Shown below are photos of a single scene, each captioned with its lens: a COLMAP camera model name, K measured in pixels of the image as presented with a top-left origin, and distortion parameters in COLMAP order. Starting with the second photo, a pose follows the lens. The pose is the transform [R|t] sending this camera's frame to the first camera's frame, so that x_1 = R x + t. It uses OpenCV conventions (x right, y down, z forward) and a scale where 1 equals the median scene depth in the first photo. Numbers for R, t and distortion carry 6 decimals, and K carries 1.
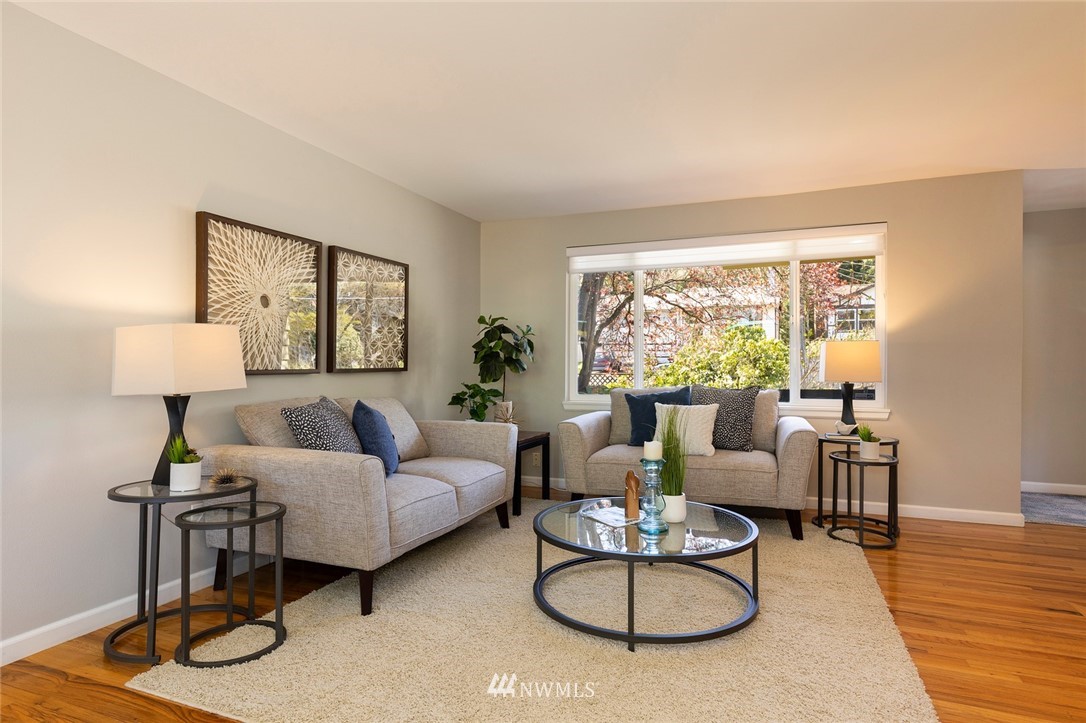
lens RADIAL K [[593.4, 0, 548.7], [0, 593.4, 359.1], [0, 0, 1]] dist [0.001100, -0.000447]
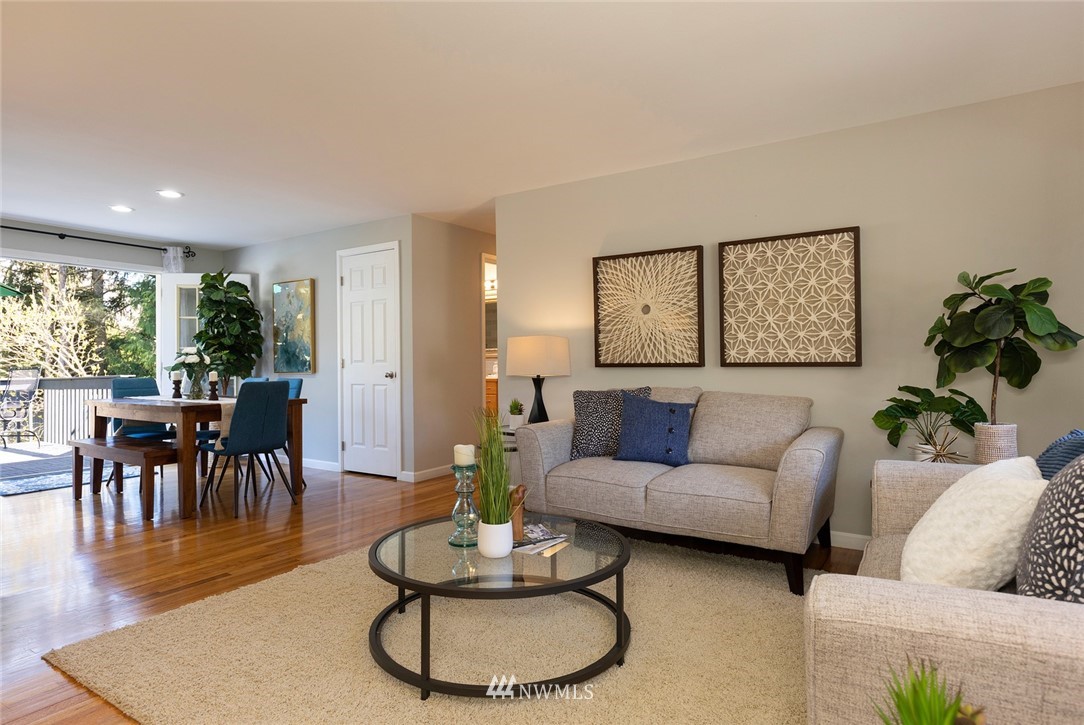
lens RADIAL K [[592.3, 0, 547.7], [0, 592.3, 360.1], [0, 0, 1]] dist [0.001100, -0.000447]
pose [[-0.189250, -0.001424, -0.981928, 0.713236], [0.012721, 0.999911, -0.003902, 0.012497], [0.981847, -0.013230, -0.189215, 0.913334]]
